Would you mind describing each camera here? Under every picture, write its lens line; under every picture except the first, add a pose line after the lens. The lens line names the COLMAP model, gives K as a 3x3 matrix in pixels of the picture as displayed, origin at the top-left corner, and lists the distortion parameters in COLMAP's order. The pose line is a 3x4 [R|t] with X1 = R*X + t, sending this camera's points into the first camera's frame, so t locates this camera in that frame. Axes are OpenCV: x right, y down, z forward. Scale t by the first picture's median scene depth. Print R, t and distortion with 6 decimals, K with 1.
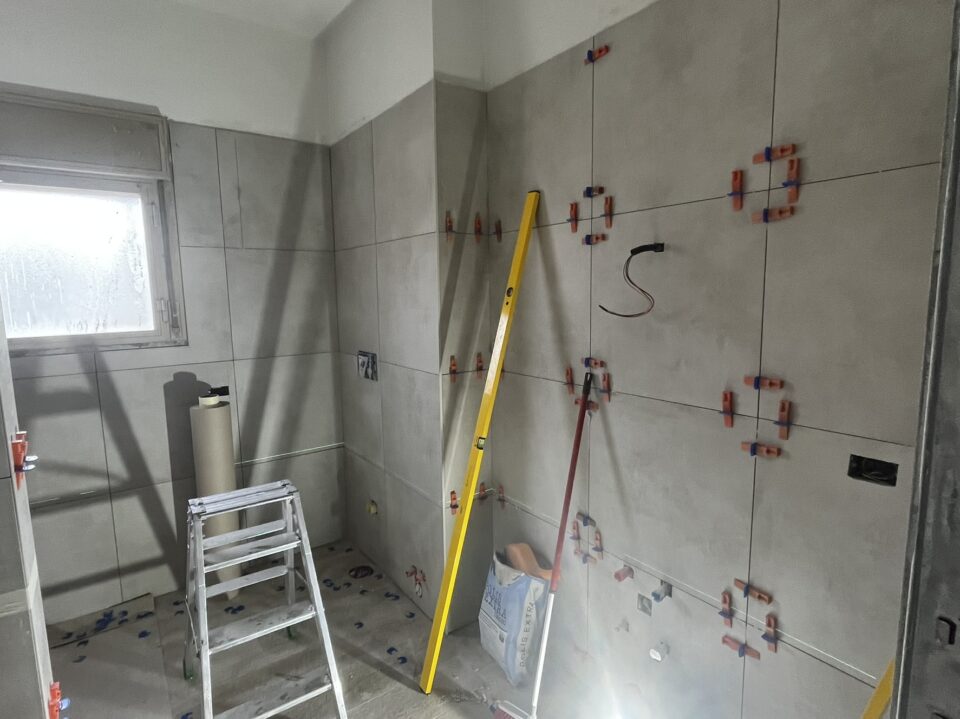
lens RADIAL K [[526.9, 0, 480.0], [0, 526.9, 359.5], [0, 0, 1]] dist [0.000040, 0.000050]
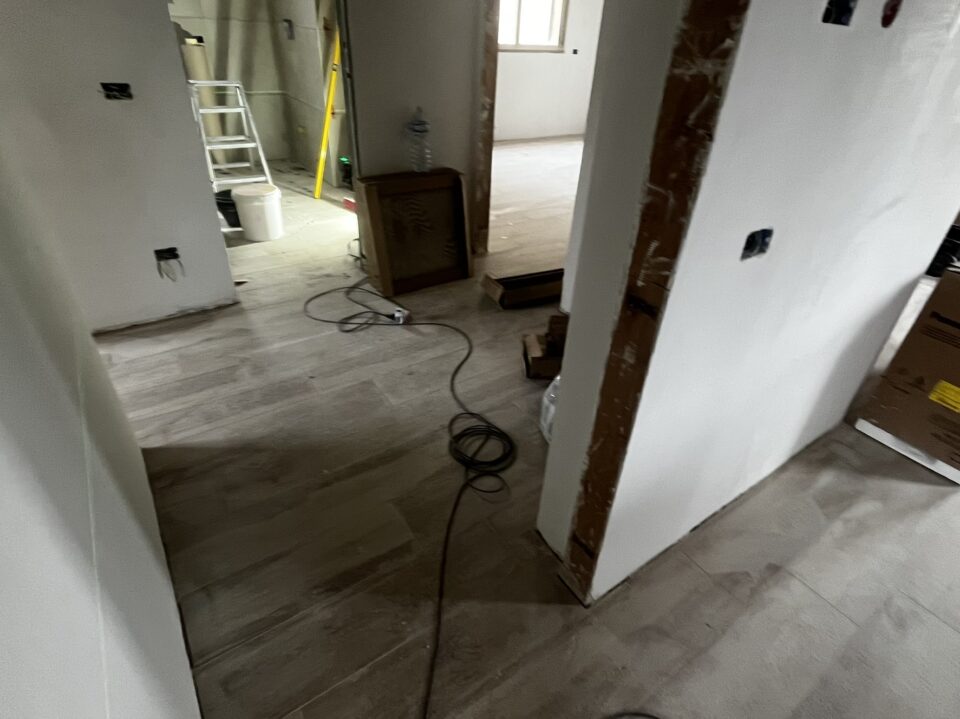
lens RADIAL K [[526.9, 0, 480.0], [0, 526.9, 359.5], [0, 0, 1]] dist [0.000040, 0.000050]
pose [[0.997678, 0.068103, -0.000785, 0.493163], [-0.060526, 0.891846, 0.448270, 0.174899], [0.031228, -0.447182, 0.893898, -0.964835]]
